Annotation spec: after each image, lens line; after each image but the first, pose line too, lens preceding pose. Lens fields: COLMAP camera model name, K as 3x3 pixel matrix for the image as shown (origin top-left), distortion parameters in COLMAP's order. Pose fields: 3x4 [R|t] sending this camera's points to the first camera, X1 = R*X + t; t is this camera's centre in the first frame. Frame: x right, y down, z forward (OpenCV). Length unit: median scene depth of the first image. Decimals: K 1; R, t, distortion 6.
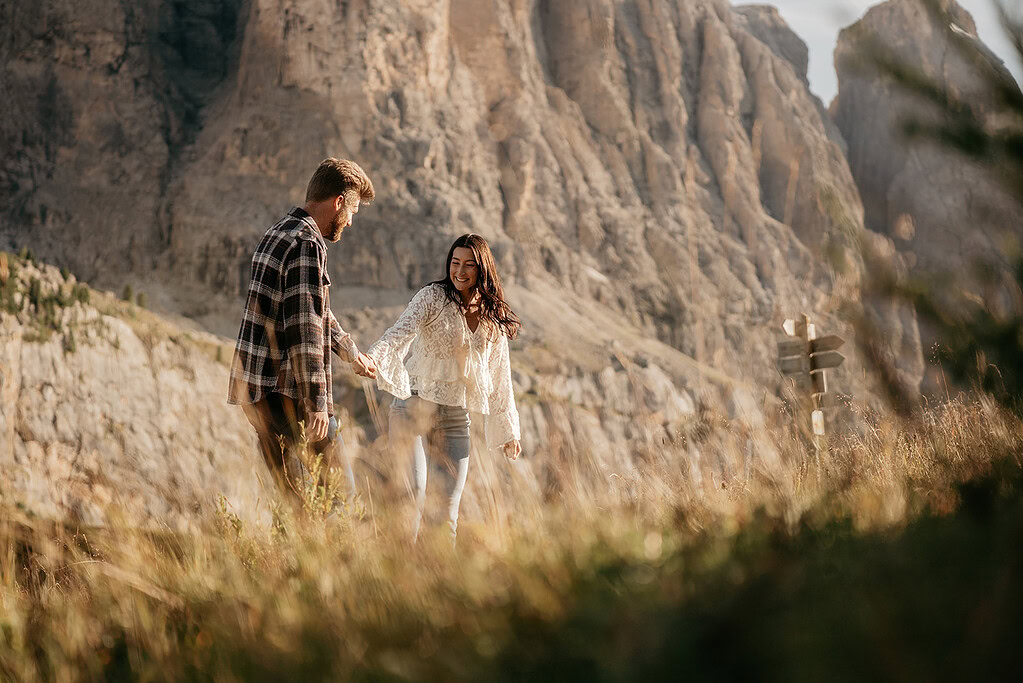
lens RADIAL K [[2188.4, 0, 511.5], [0, 2188.4, 341.5], [0, 0, 1]] dist [-0.185798, -0.130750]
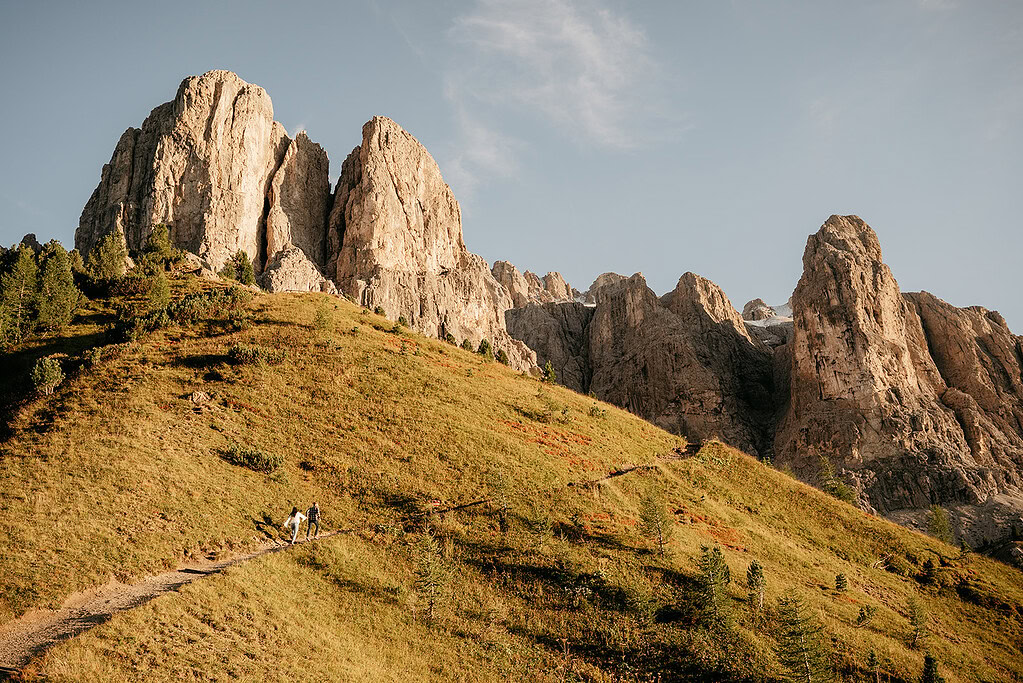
lens RADIAL K [[942.3, 0, 511.5], [0, 942.3, 341.5], [0, 0, 1]] dist [-0.193510, 0.178994]
pose [[0.933019, -0.204837, -0.295835, -0.107314], [0.119076, 0.951598, -0.283341, 0.011523], [0.339554, 0.229135, 0.912250, 0.260997]]
